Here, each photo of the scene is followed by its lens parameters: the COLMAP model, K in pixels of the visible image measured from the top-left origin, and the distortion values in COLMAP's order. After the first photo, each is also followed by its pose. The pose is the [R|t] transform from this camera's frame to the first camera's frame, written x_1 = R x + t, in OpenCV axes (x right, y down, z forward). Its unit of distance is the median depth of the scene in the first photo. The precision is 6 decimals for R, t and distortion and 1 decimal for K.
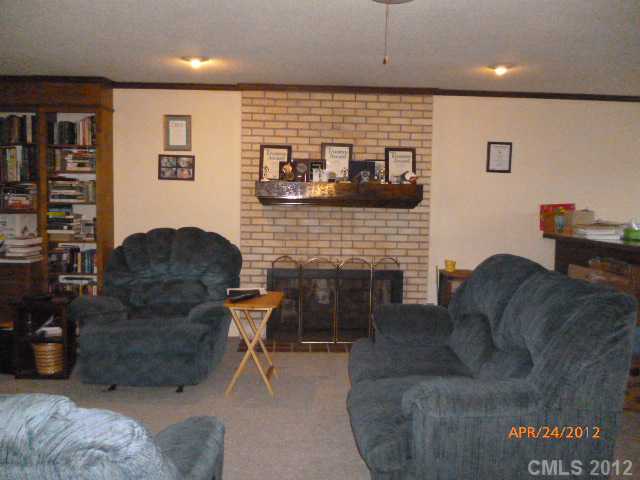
lens RADIAL K [[559.7, 0, 318.5], [0, 559.7, 238.8], [0, 0, 1]] dist [-0.037421, 0.000212]
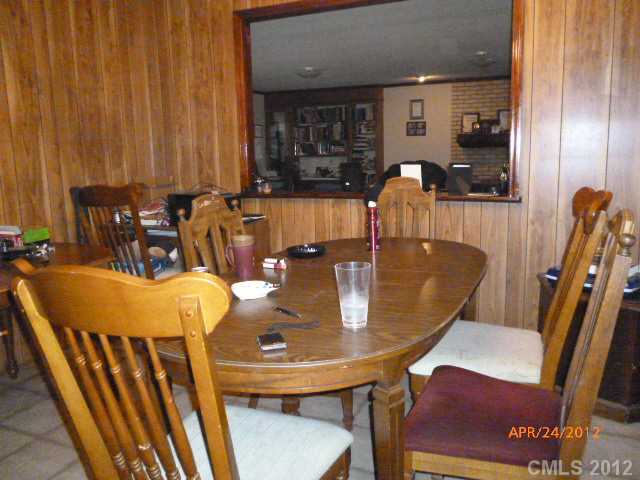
lens RADIAL K [[559.7, 0, 320.6], [0, 559.7, 239.2], [0, 0, 1]] dist [-0.037421, 0.000212]
pose [[0.874242, 0.040108, -0.483830, 0.399076], [0.009725, 0.994935, 0.100049, 0.051088], [0.485392, -0.092172, 0.869424, -0.837287]]
